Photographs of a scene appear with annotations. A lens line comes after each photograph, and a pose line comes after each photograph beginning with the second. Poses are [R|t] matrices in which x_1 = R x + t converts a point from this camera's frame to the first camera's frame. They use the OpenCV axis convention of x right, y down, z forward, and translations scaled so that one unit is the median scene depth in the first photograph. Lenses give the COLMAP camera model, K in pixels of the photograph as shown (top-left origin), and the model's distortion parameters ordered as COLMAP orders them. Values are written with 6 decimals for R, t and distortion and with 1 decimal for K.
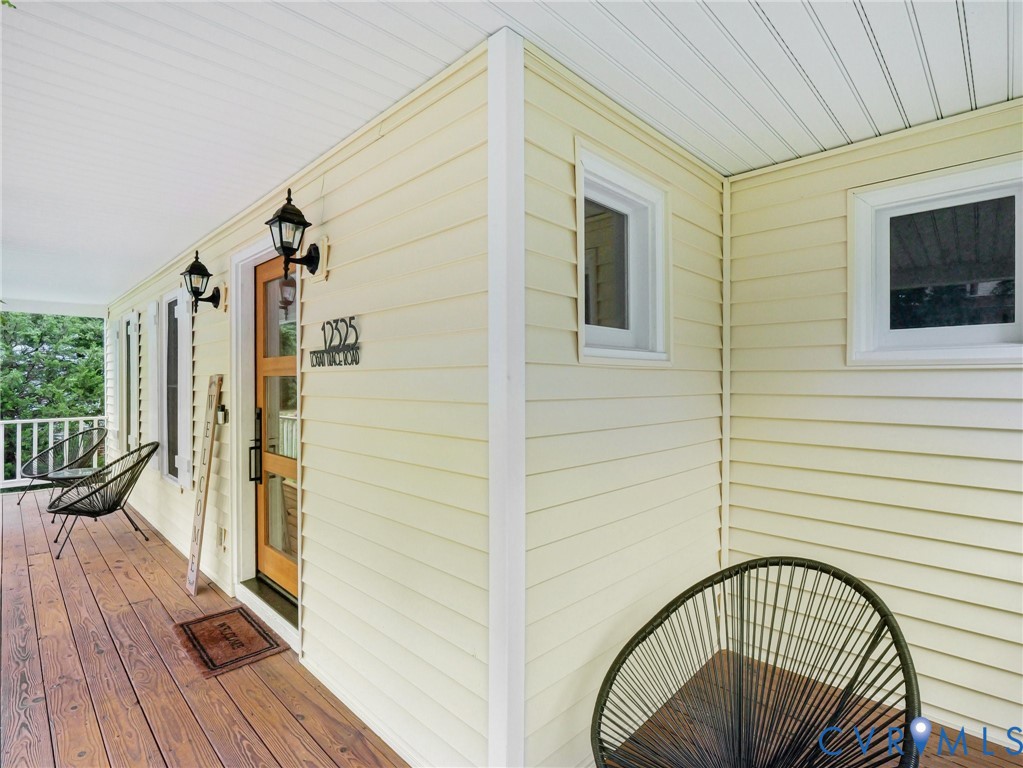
lens RADIAL K [[504.4, 0, 513.5], [0, 504.4, 381.2], [0, 0, 1]] dist [-0.010185, 0.000788]
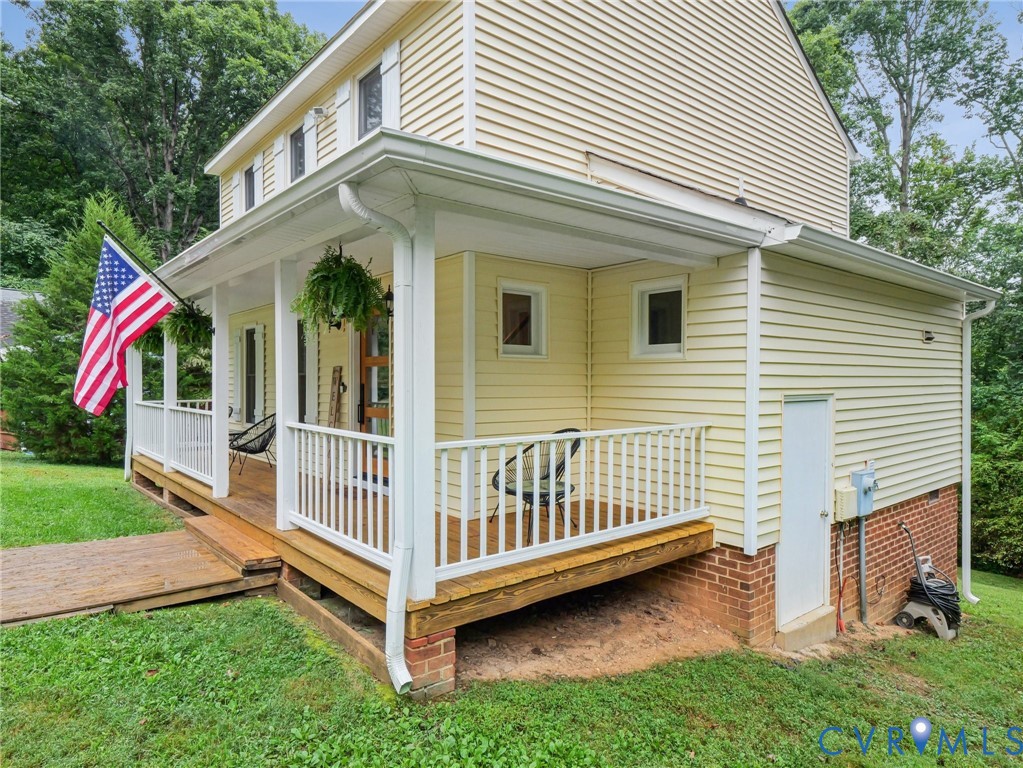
lens RADIAL K [[642.1, 0, 511.8], [0, 642.1, 384.6], [0, 0, 1]] dist [-0.000299, -0.002994]
pose [[0.994334, 0.001194, -0.106295, 0.389369], [-0.000910, 0.999996, 0.002716, 0.060586], [0.106298, -0.002604, 0.994331, -1.680530]]
